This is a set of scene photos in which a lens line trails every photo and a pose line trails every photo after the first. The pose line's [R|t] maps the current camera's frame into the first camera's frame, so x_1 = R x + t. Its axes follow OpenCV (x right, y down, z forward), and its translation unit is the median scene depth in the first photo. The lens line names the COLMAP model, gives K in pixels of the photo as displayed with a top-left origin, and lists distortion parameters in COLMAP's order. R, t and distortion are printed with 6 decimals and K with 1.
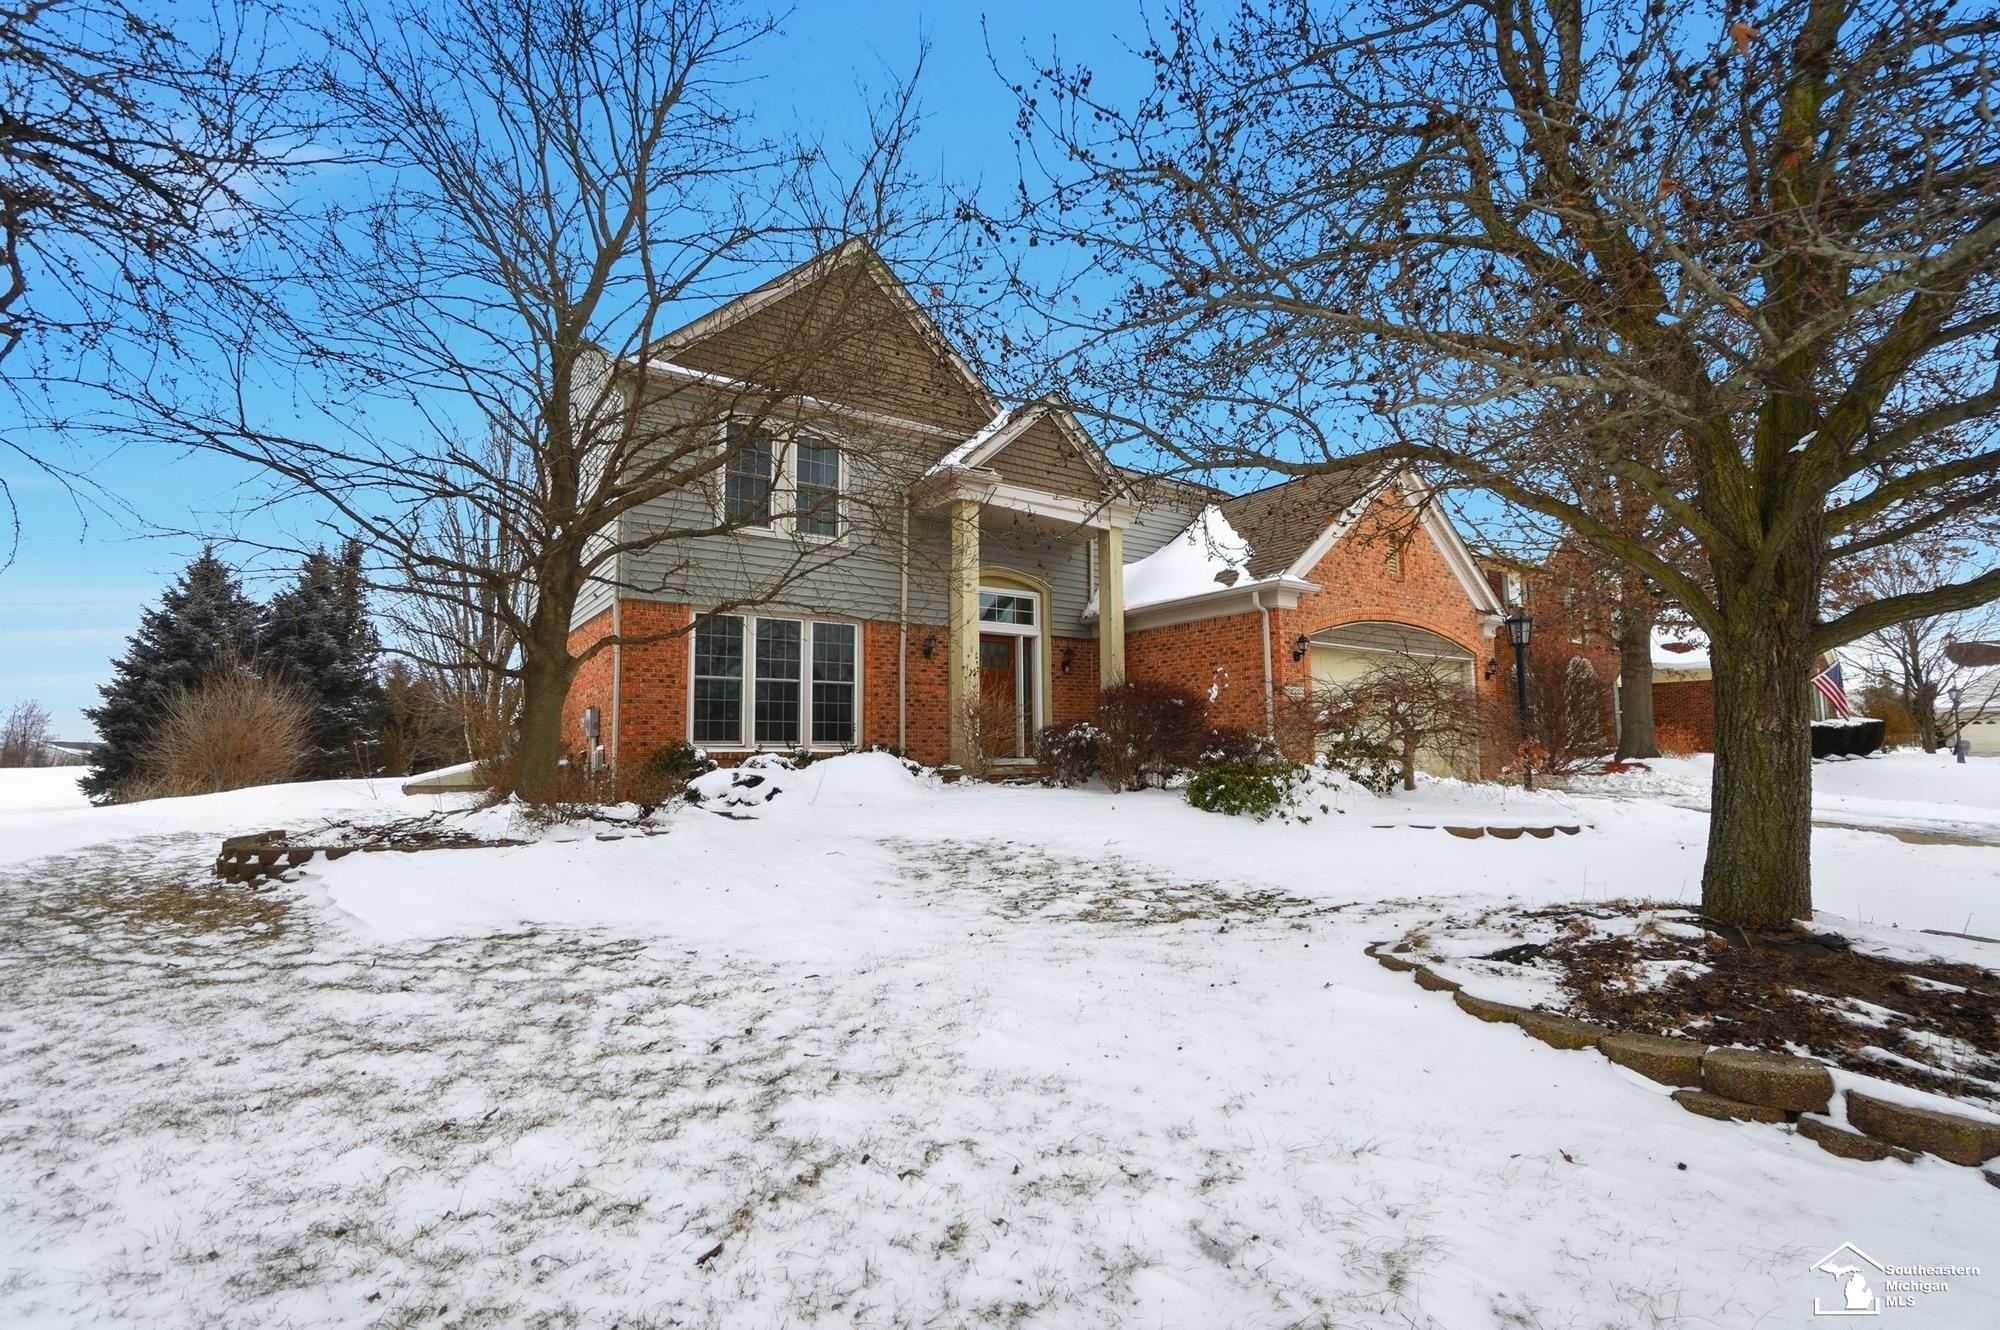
lens RADIAL K [[847.2, 0, 1005.4], [0, 847.2, 668.5], [0, 0, 1]] dist [-0.002265, 0.000214]
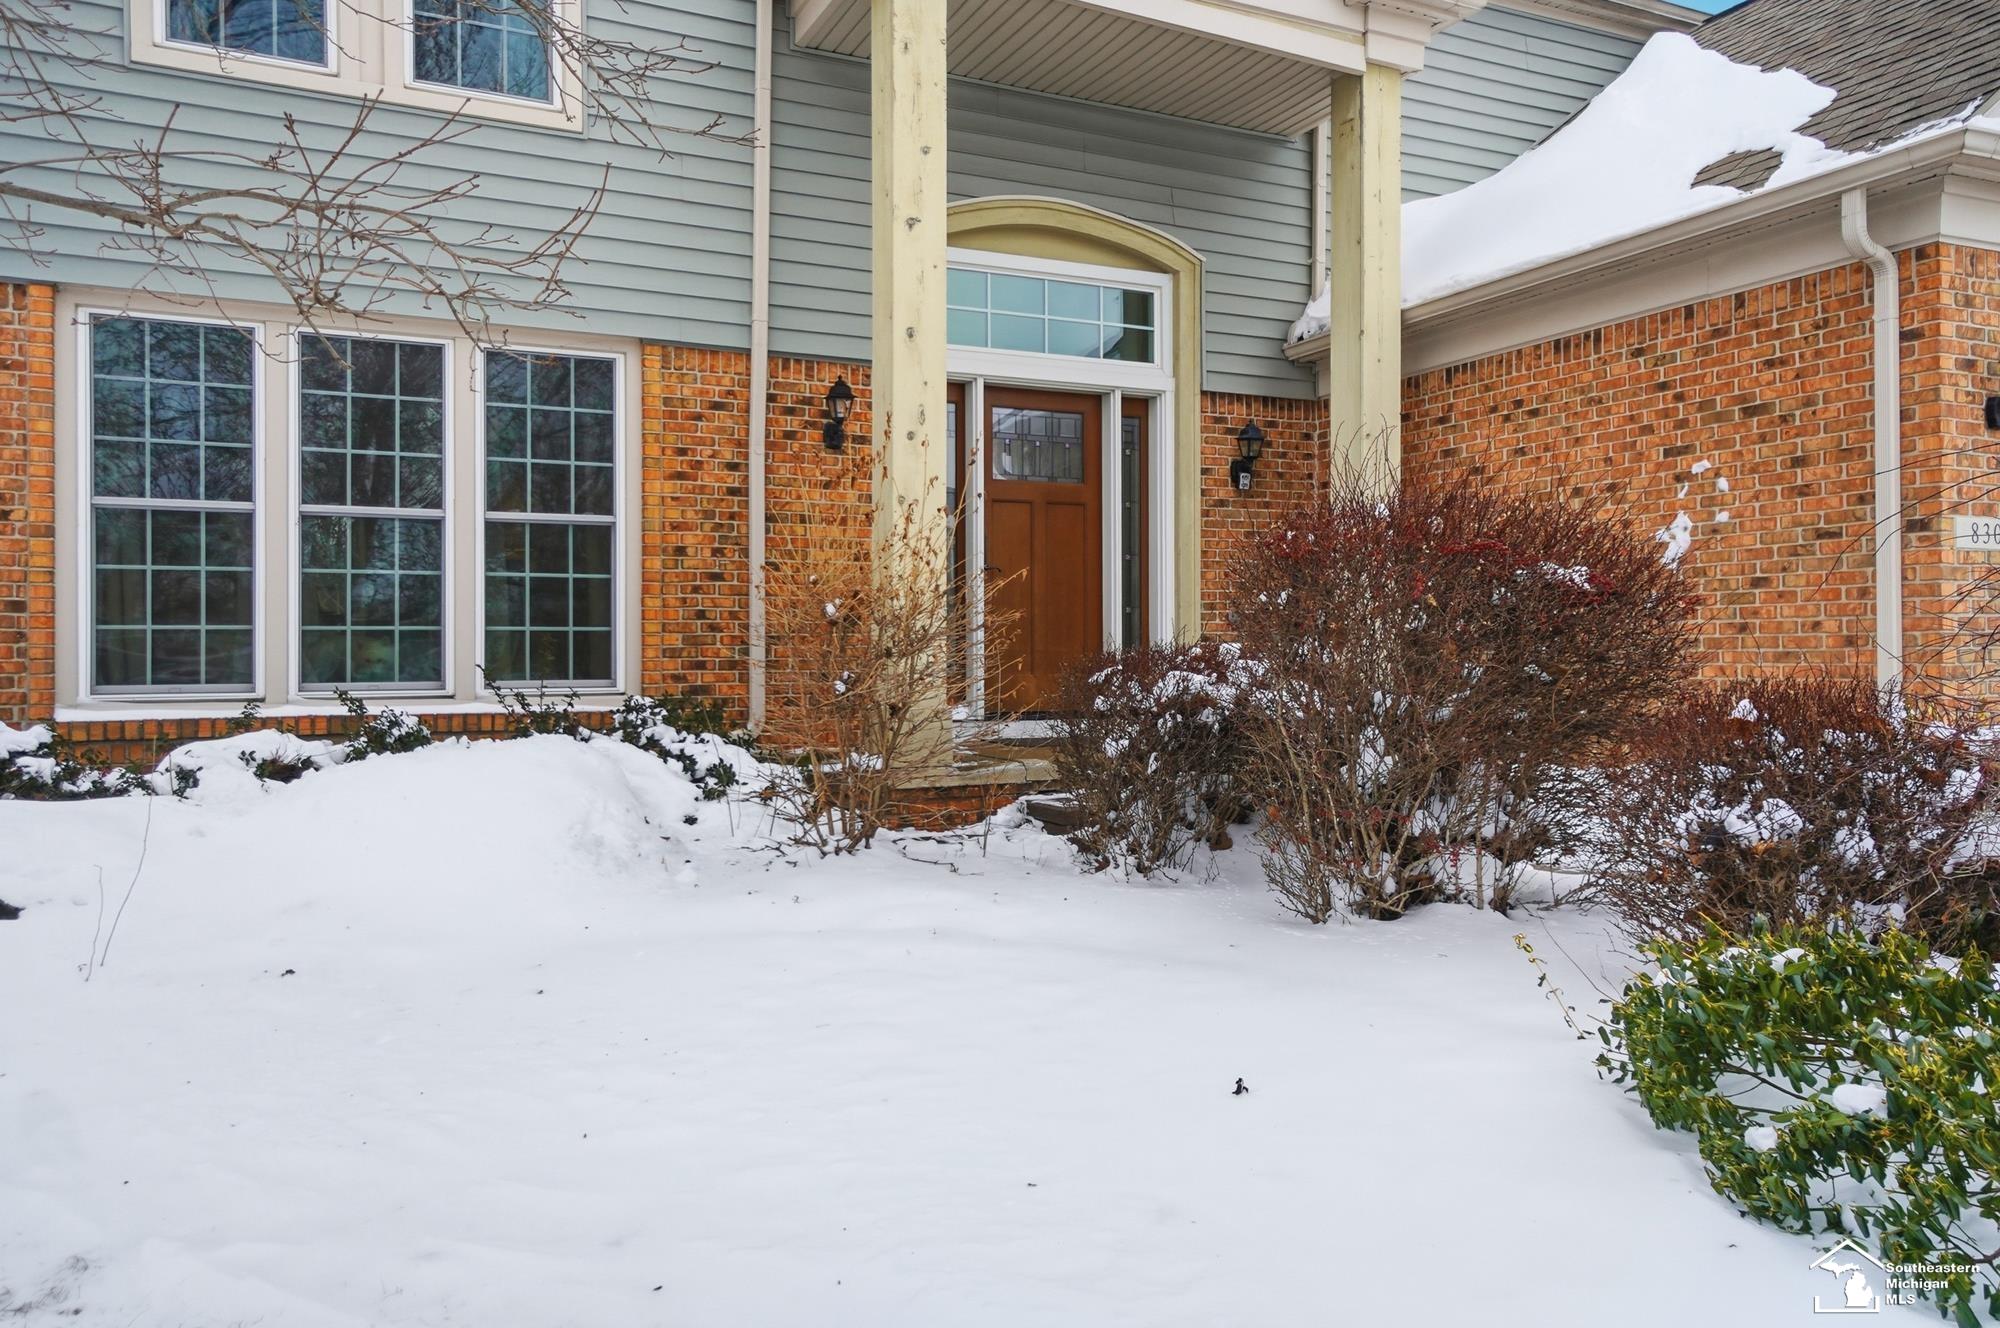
lens RADIAL K [[1423.2, 0, 989.3], [0, 1423.2, 651.0], [0, 0, 1]] dist [0.028394, 0.005369]
pose [[0.986043, 0.006837, -0.166353, 0.080596], [0.010375, 0.994691, 0.102380, 0.012540], [0.166170, -0.102677, 0.980737, 0.425884]]
